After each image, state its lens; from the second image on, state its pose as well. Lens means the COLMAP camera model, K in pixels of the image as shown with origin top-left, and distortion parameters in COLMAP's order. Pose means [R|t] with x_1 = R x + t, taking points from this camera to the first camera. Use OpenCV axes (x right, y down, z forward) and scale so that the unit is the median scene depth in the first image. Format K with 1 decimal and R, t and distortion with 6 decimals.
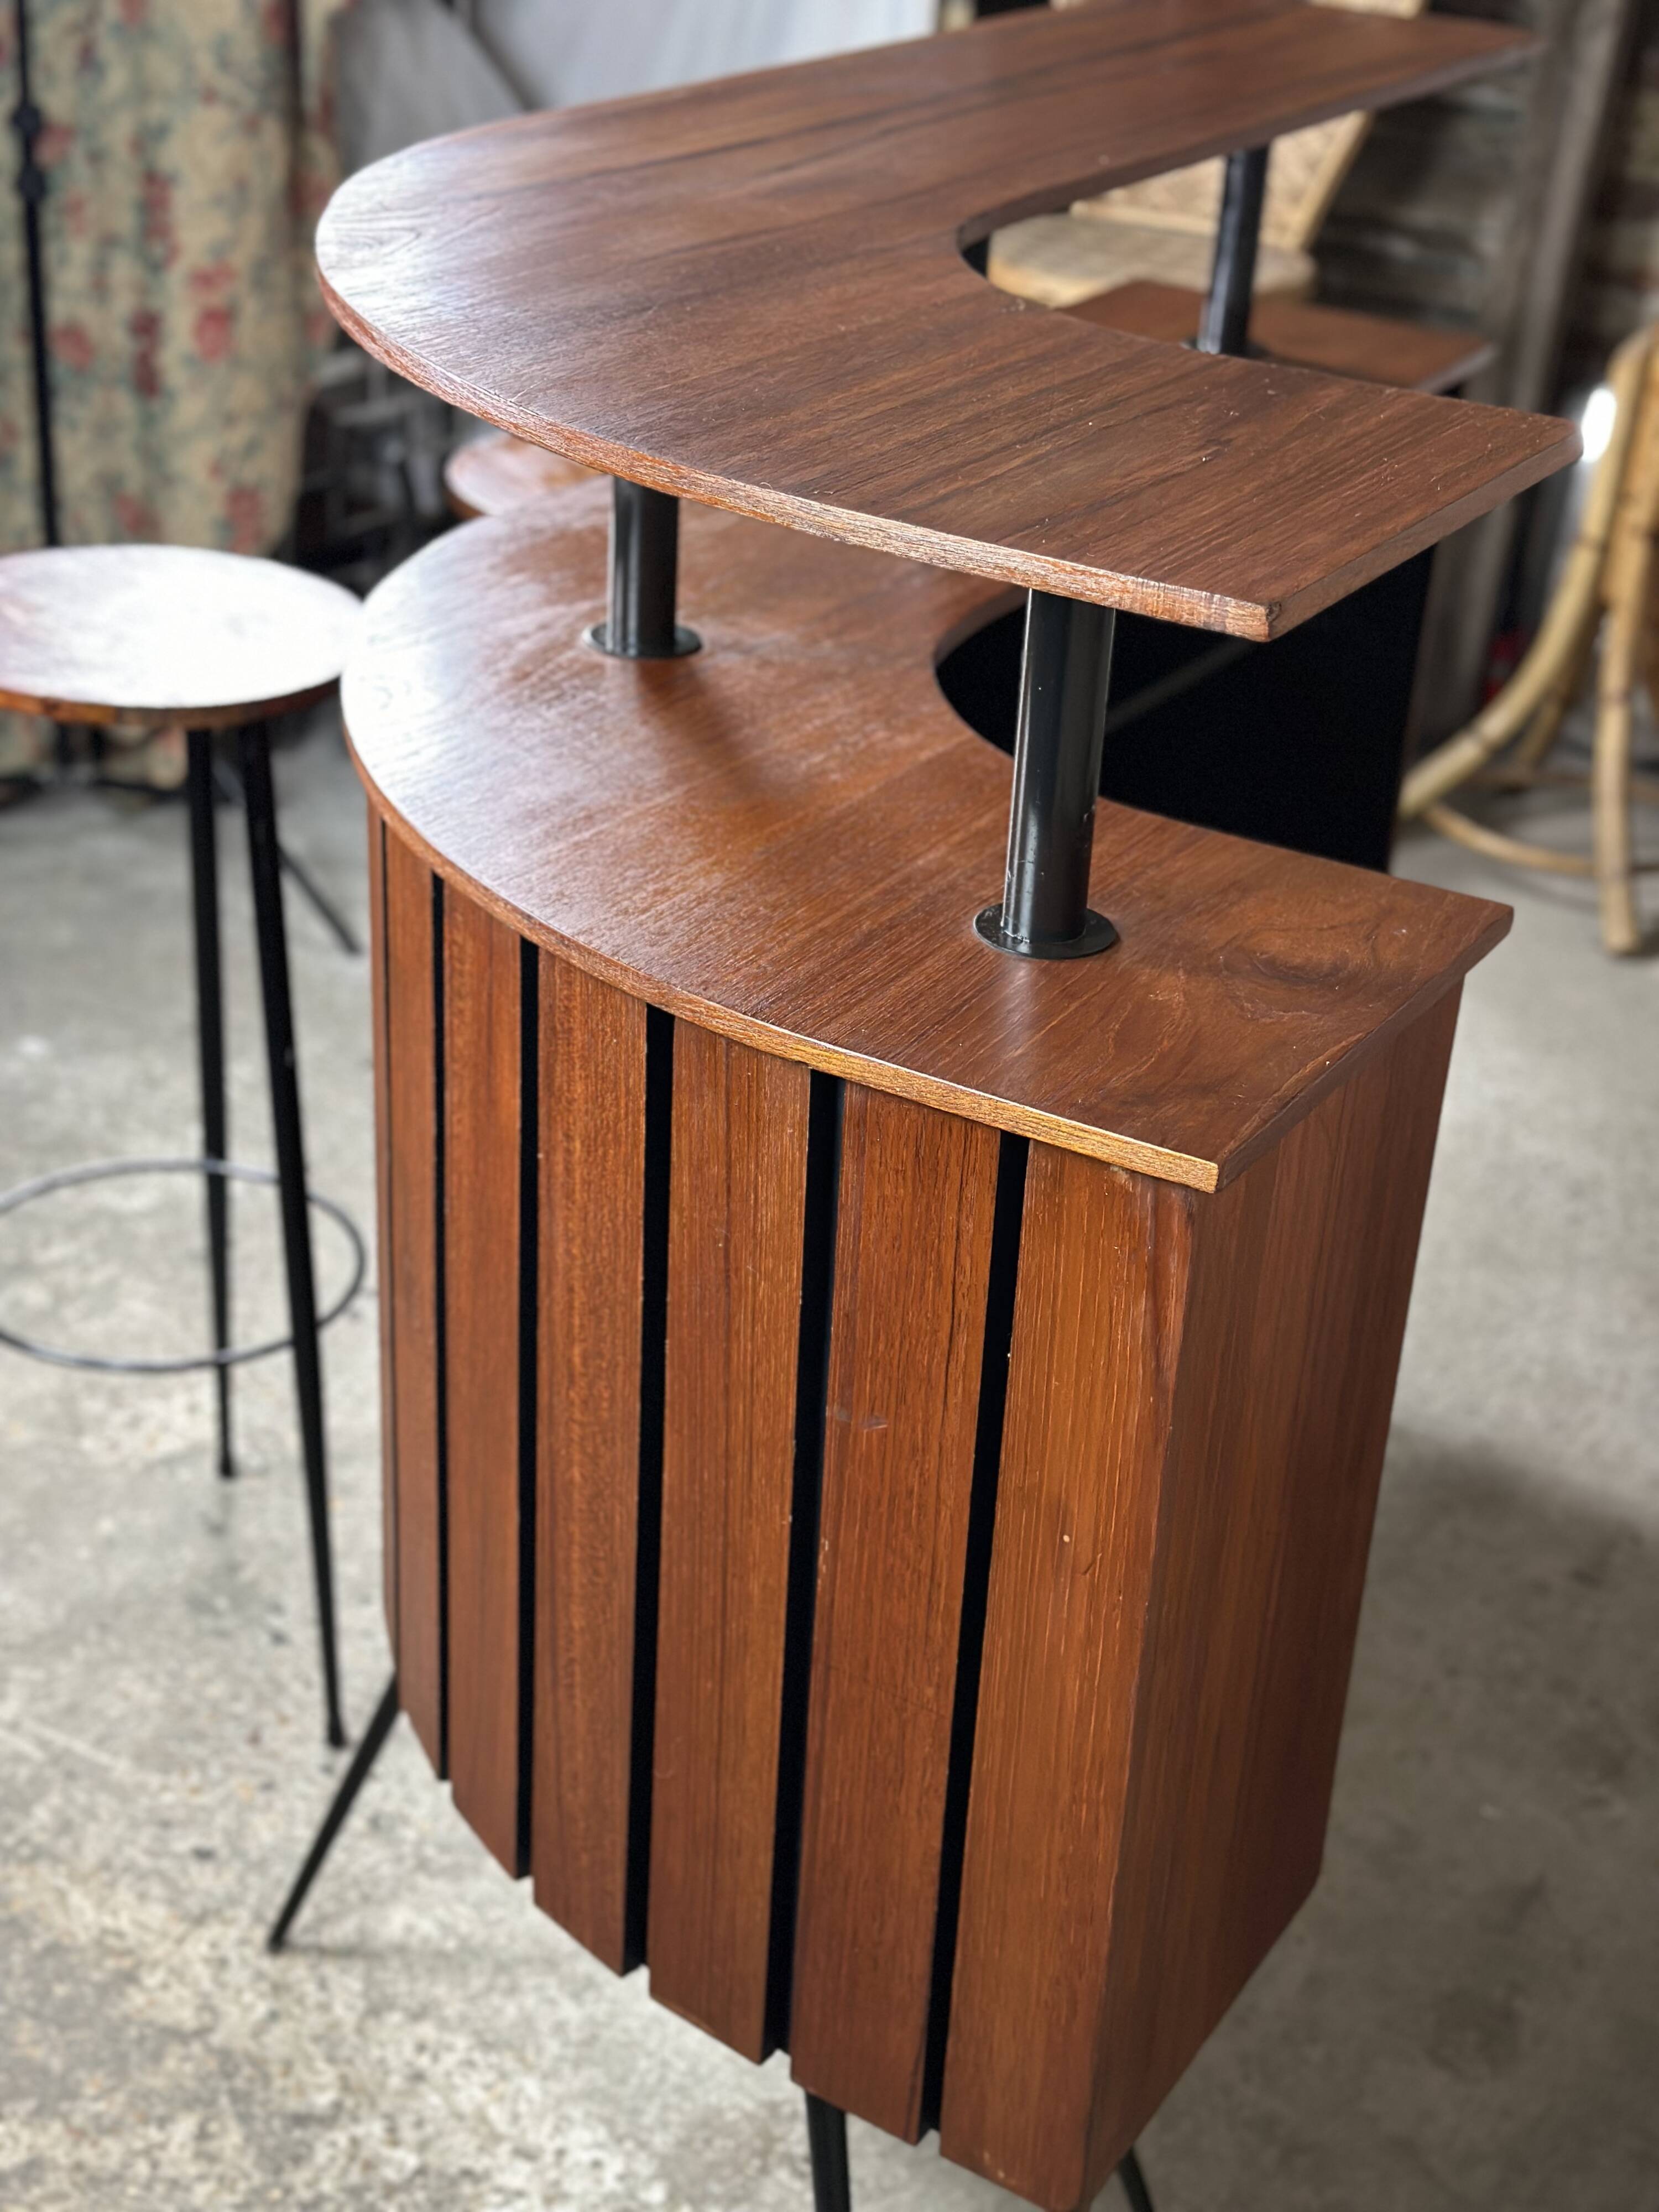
lens RADIAL K [[3086.2, 0, 796.4], [0, 3086.2, 1131.2], [0, 0, 1]] dist [0.095733, 0.000000]
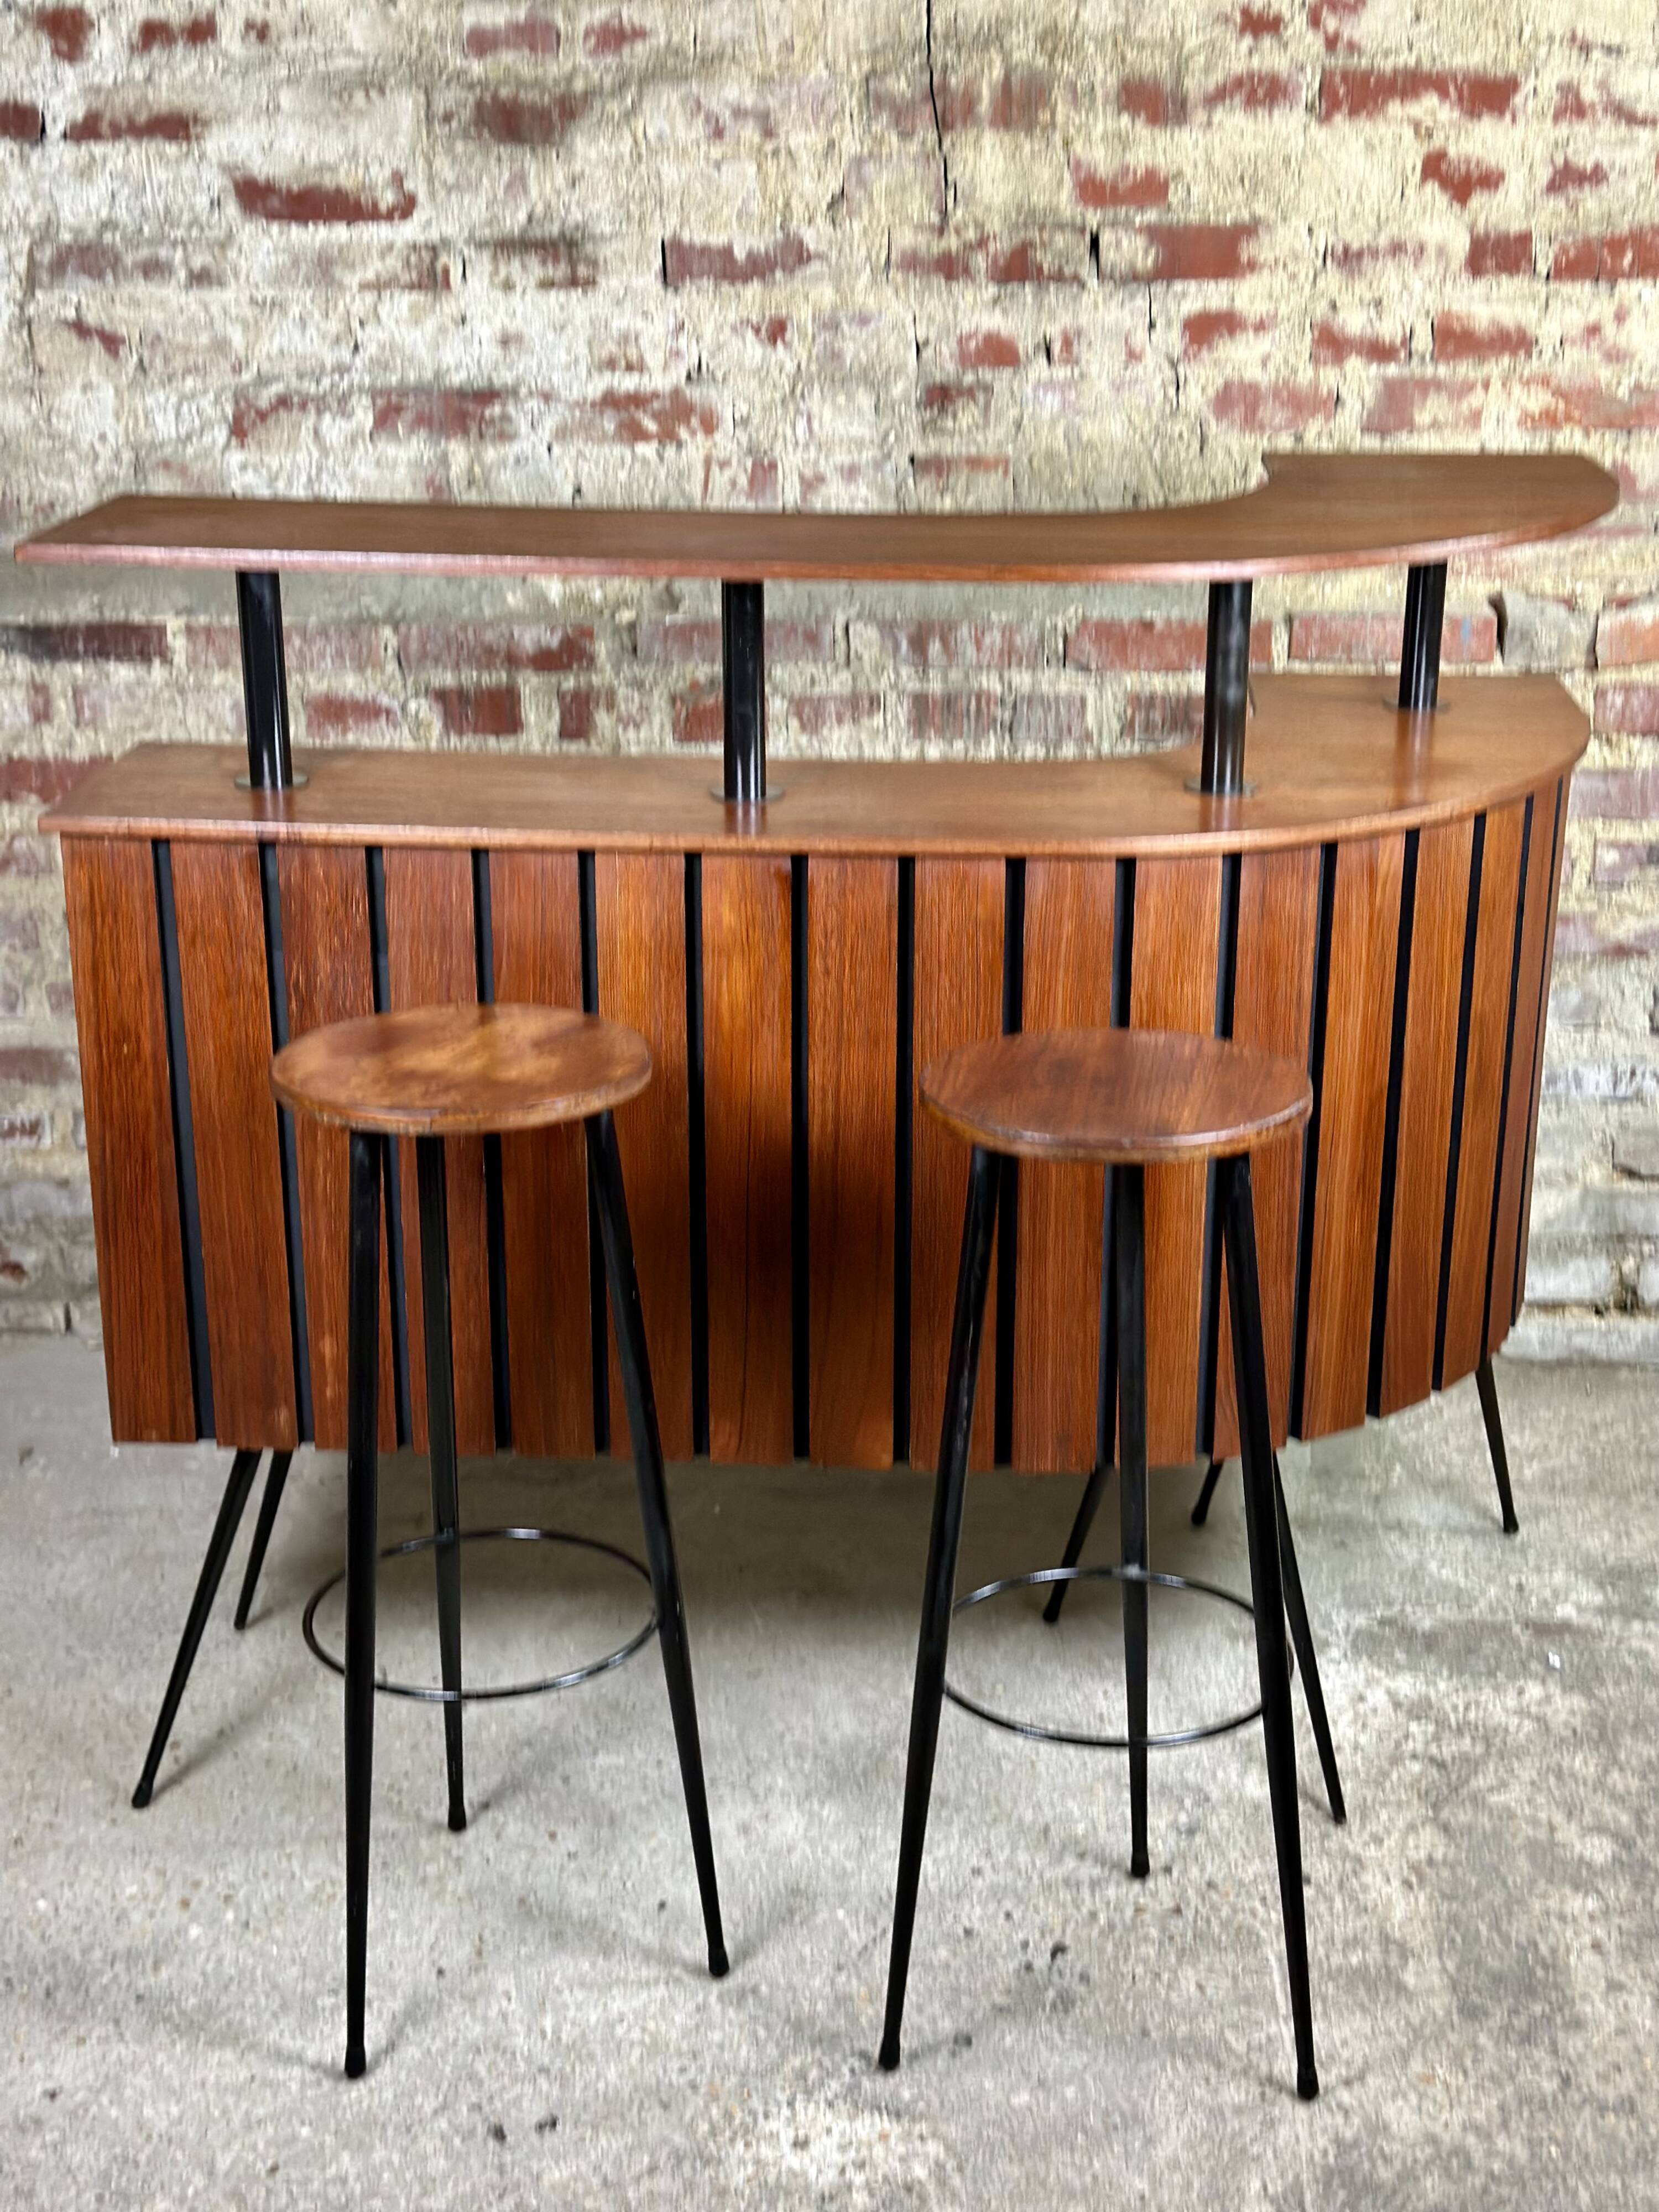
lens RADIAL K [[3086.2, 0, 814.6], [0, 3086.2, 1158.0], [0, 0, 1]] dist [0.095733, 0.000000]
pose [[-0.474253, -0.343606, 0.810567, -1.565608], [0.392743, 0.741432, 0.544088, -1.155607], [-0.787932, 0.576380, -0.216678, 1.930661]]
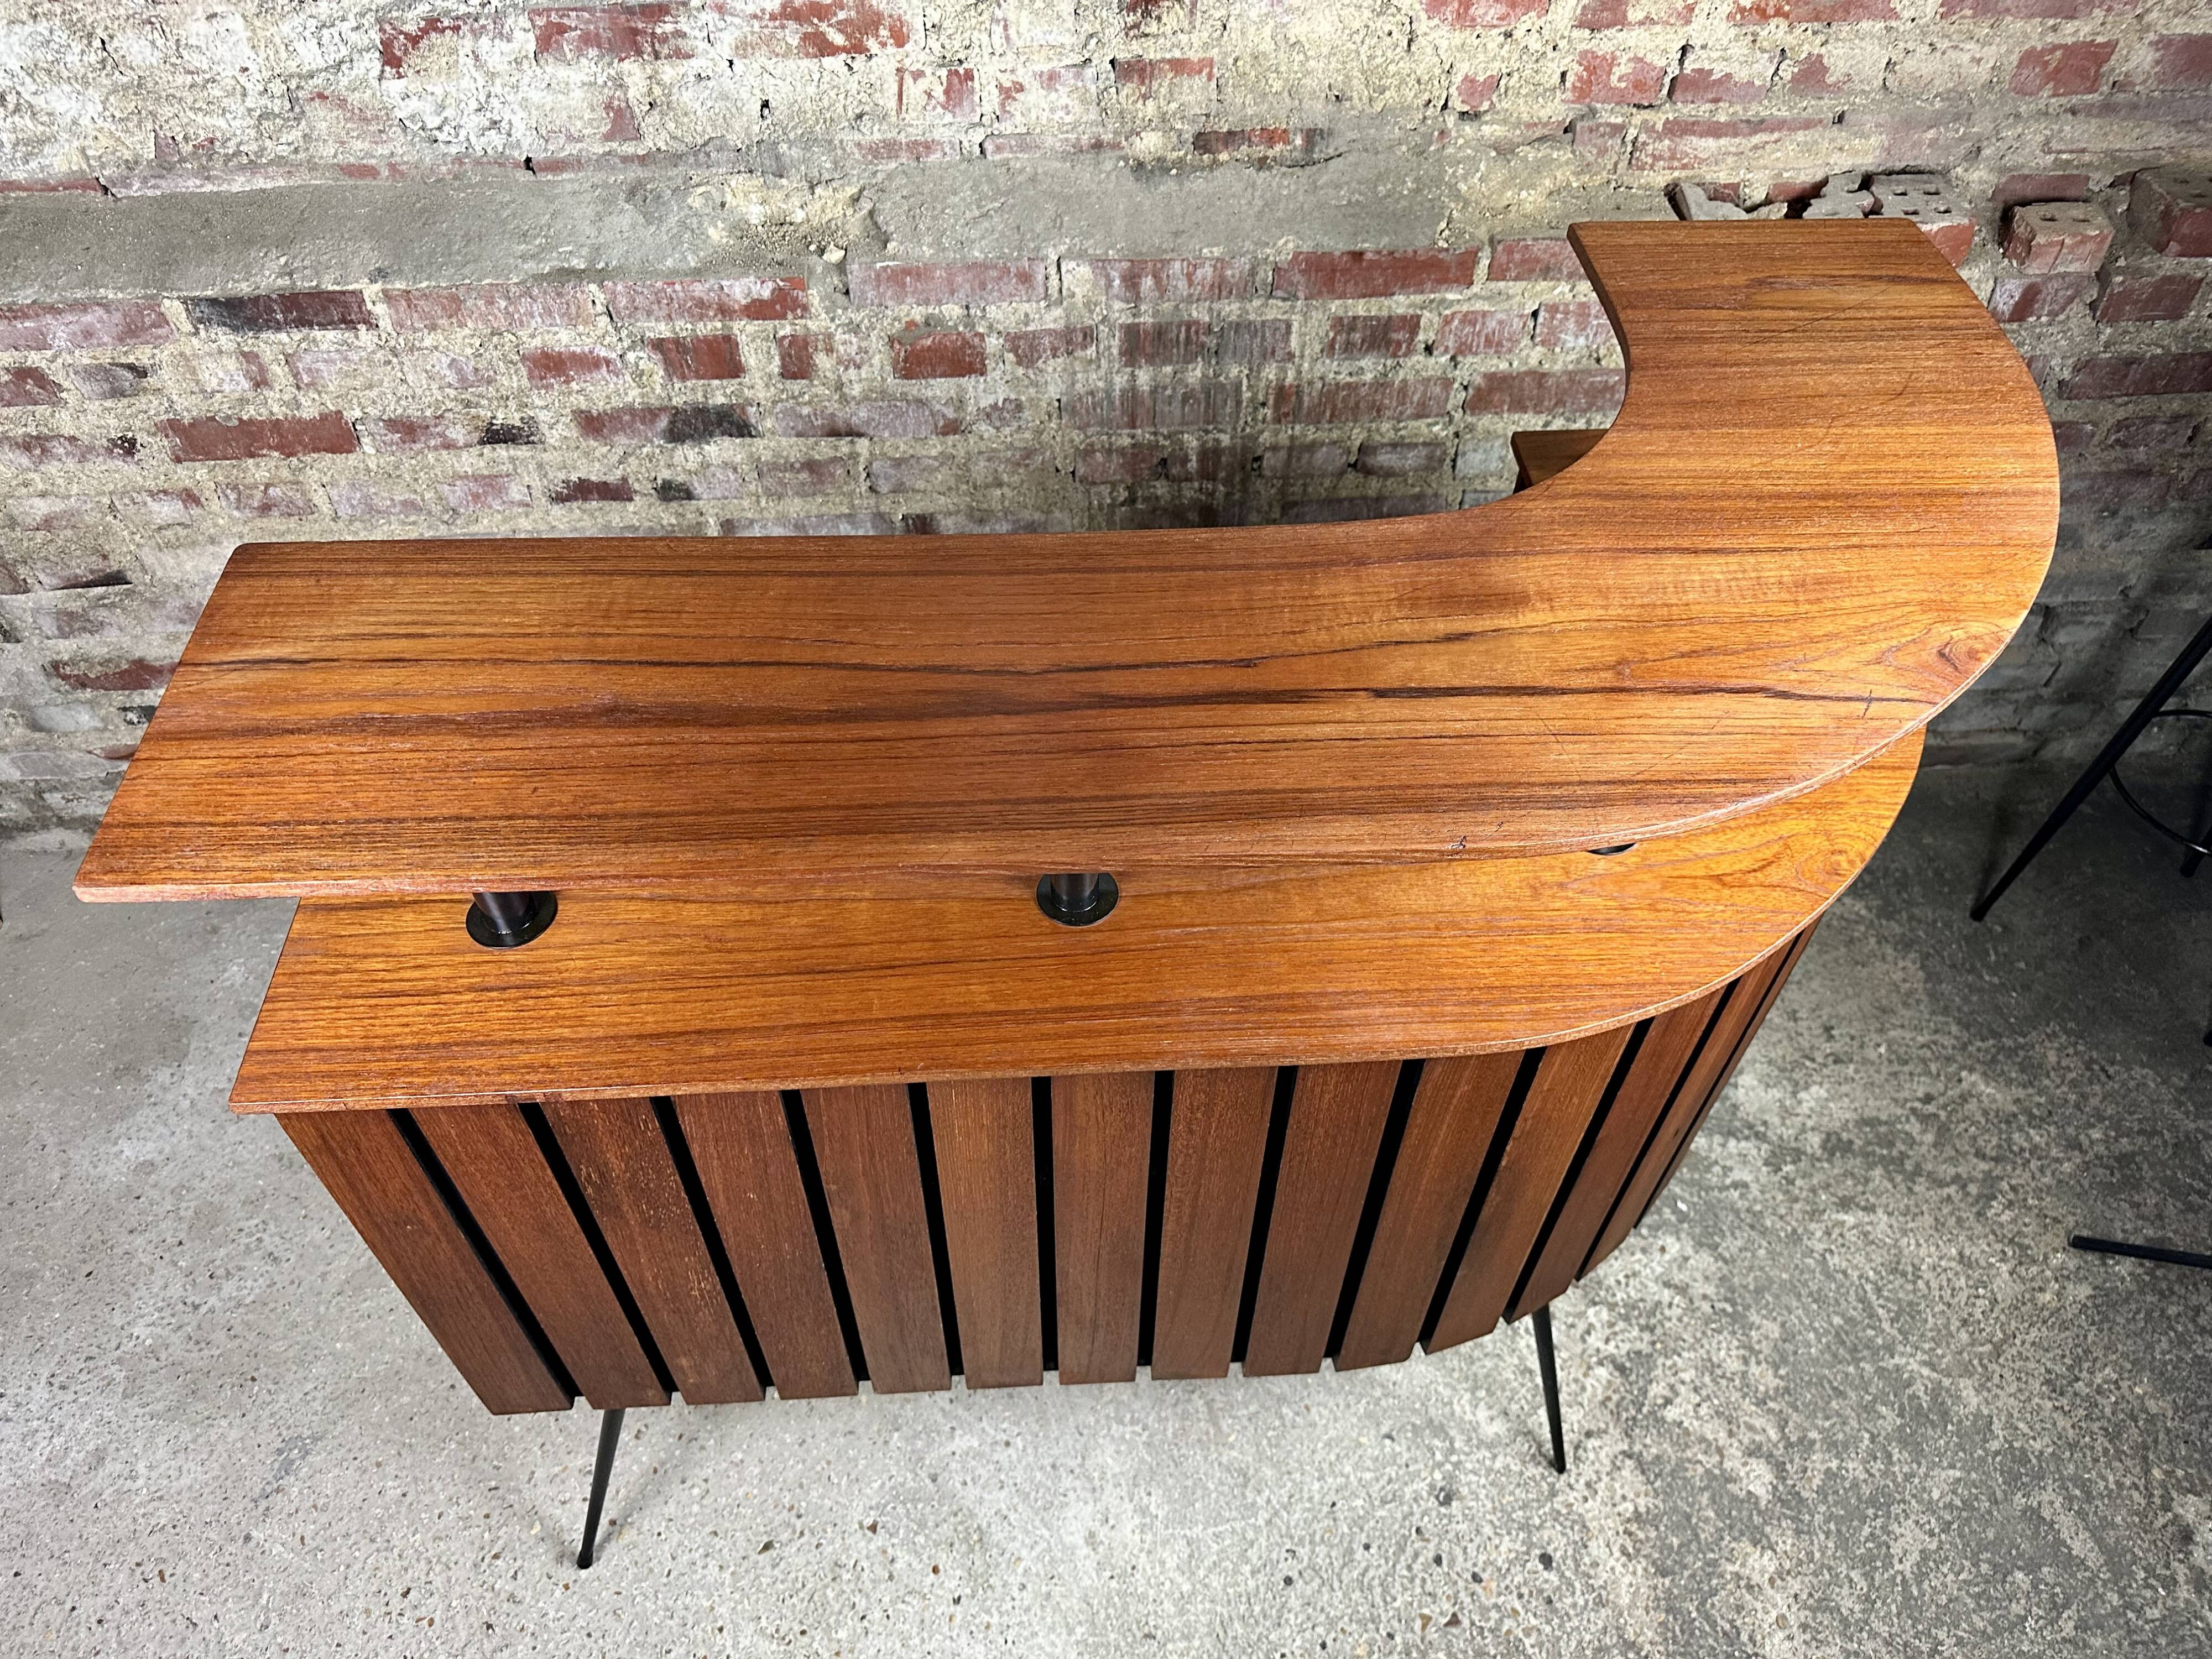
lens RADIAL K [[1574.9, 0, 1096.3], [0, 1574.9, 842.6], [0, 0, 1]] dist [0.015514, -0.028593]
pose [[-0.581821, -0.645028, 0.495402, -0.335515], [0.350728, 0.350583, 0.868379, -1.037669], [-0.733808, 0.678992, 0.022253, 1.378497]]
